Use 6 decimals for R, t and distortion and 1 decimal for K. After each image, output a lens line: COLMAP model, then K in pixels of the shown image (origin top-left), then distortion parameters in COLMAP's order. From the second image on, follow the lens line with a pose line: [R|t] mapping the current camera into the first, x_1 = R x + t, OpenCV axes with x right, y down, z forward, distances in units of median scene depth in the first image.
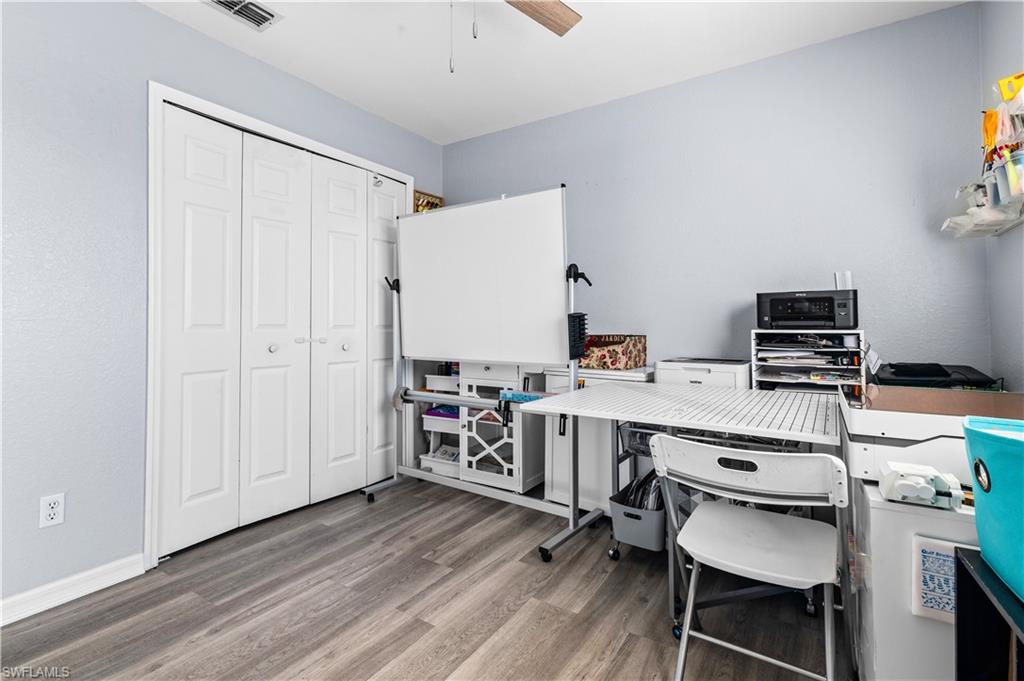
lens RADIAL K [[490.5, 0, 488.2], [0, 490.5, 310.7], [0, 0, 1]] dist [0.019137, -0.002267]
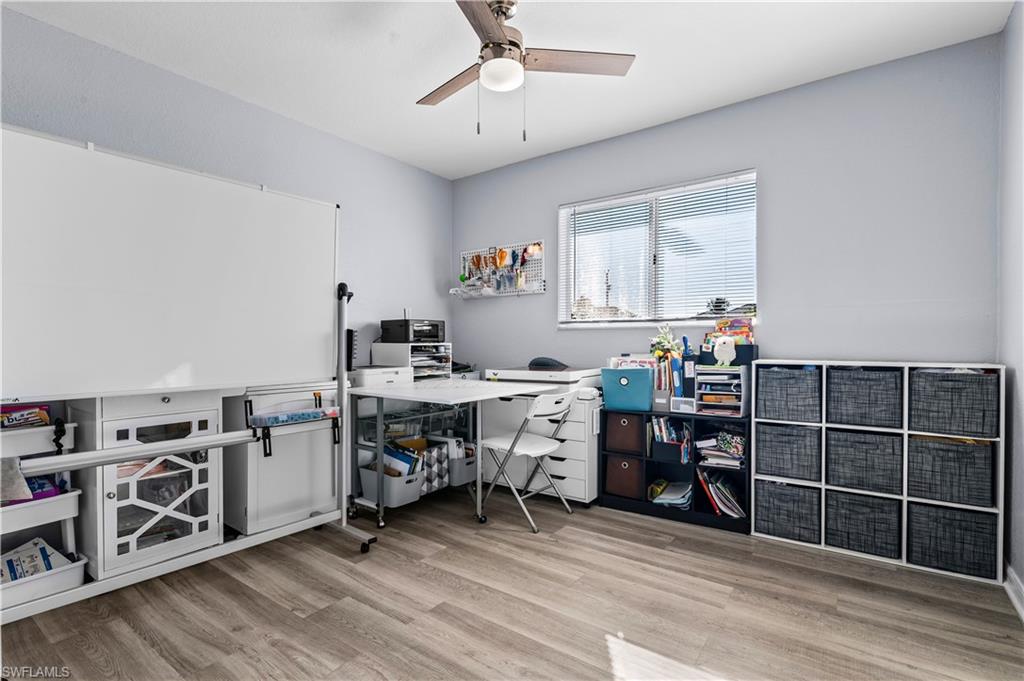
lens RADIAL K [[490.5, 0, 512.3], [0, 490.5, 347.1], [0, 0, 1]] dist [0.019137, -0.002267]
pose [[0.025025, -0.008428, 0.999651, -0.937744], [-0.027061, 0.999592, 0.009105, 0.026749], [-0.999321, -0.027279, 0.024786, 0.627451]]
